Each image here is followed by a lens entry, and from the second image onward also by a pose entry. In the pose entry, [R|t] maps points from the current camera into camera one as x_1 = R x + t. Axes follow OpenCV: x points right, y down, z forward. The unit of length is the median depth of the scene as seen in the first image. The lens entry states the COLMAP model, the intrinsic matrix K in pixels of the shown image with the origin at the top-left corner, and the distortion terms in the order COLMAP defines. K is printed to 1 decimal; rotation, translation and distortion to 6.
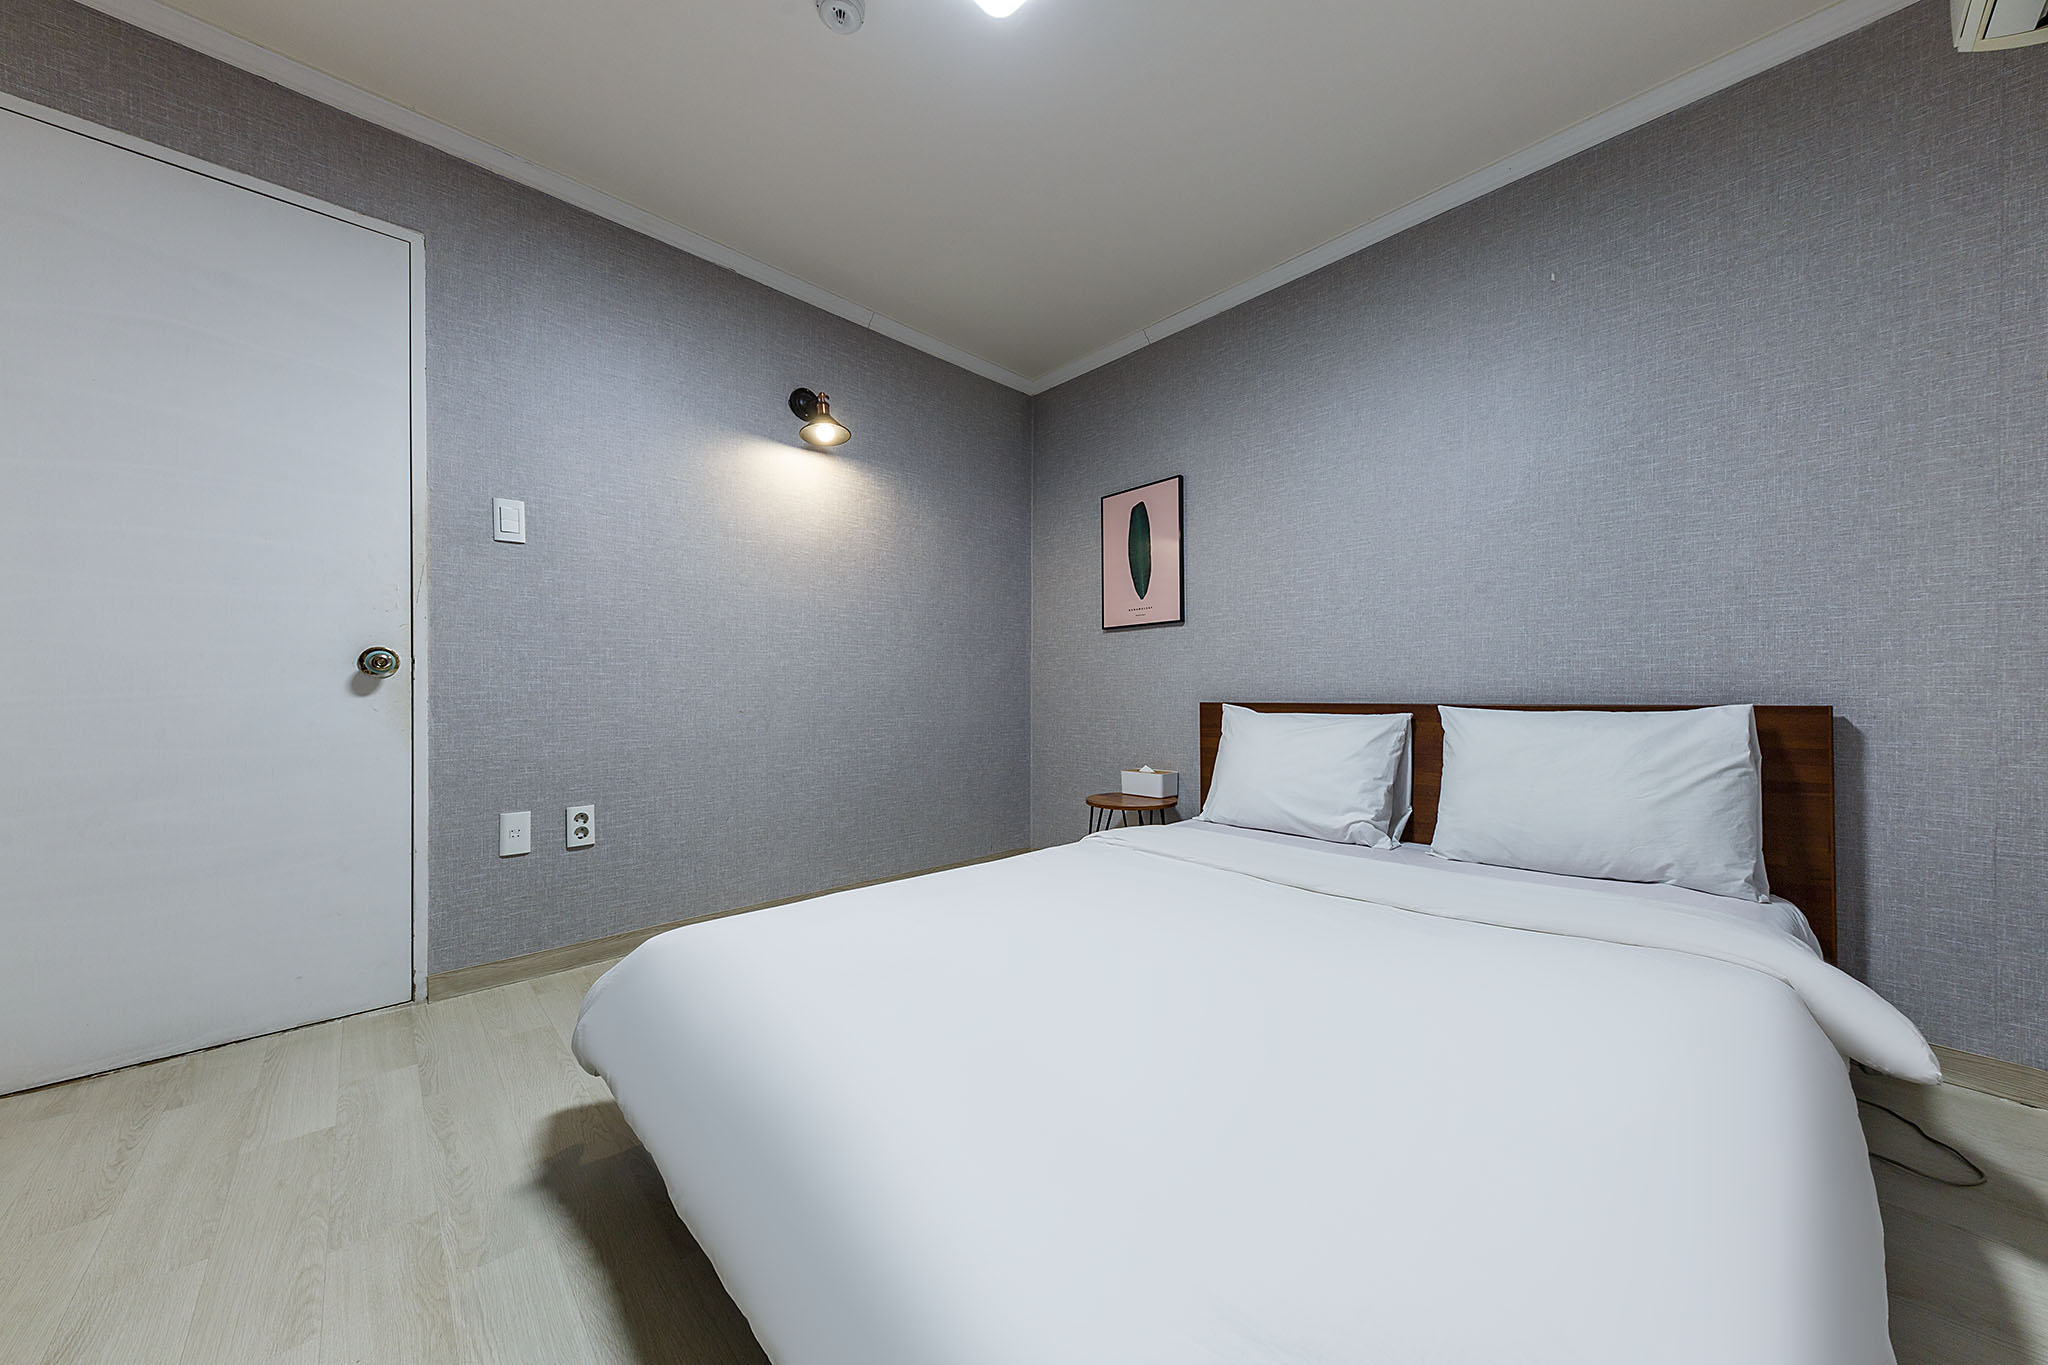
lens RADIAL K [[690.7, 0, 1026.9], [0, 690.7, 693.6], [0, 0, 1]] dist [-0.000209, -0.000114]
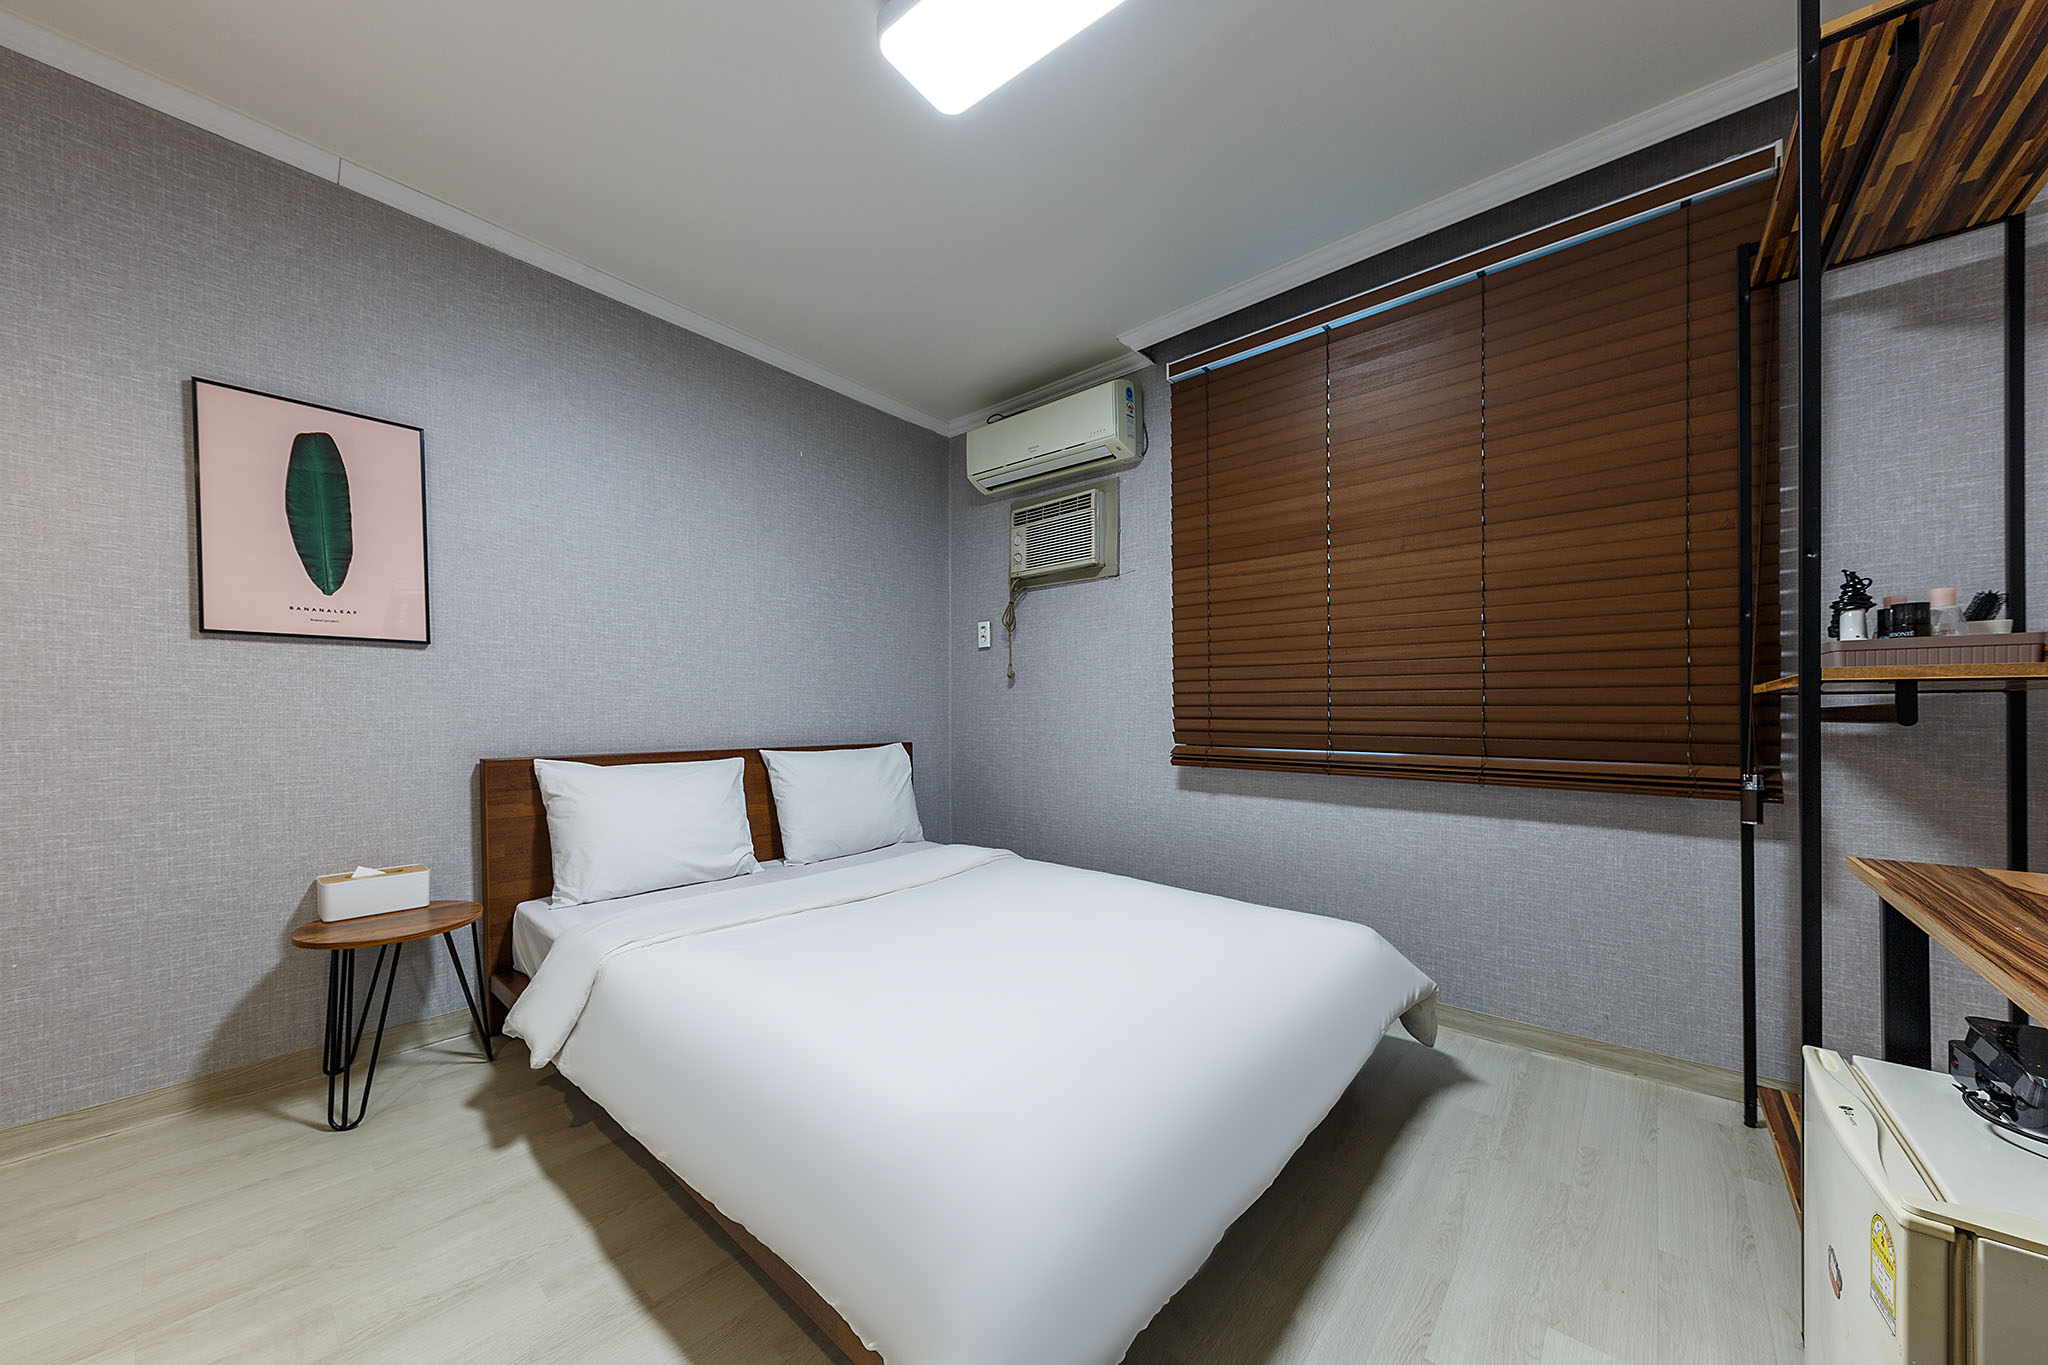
lens RADIAL K [[700.1, 0, 1020.4], [0, 700.1, 721.4], [0, 0, 1]] dist [0.000606, -0.000071]
pose [[-0.101124, -0.006248, 0.994854, -0.632809], [-0.000678, 0.999980, 0.006212, -0.038232], [-0.994874, -0.000047, -0.101126, 0.576891]]
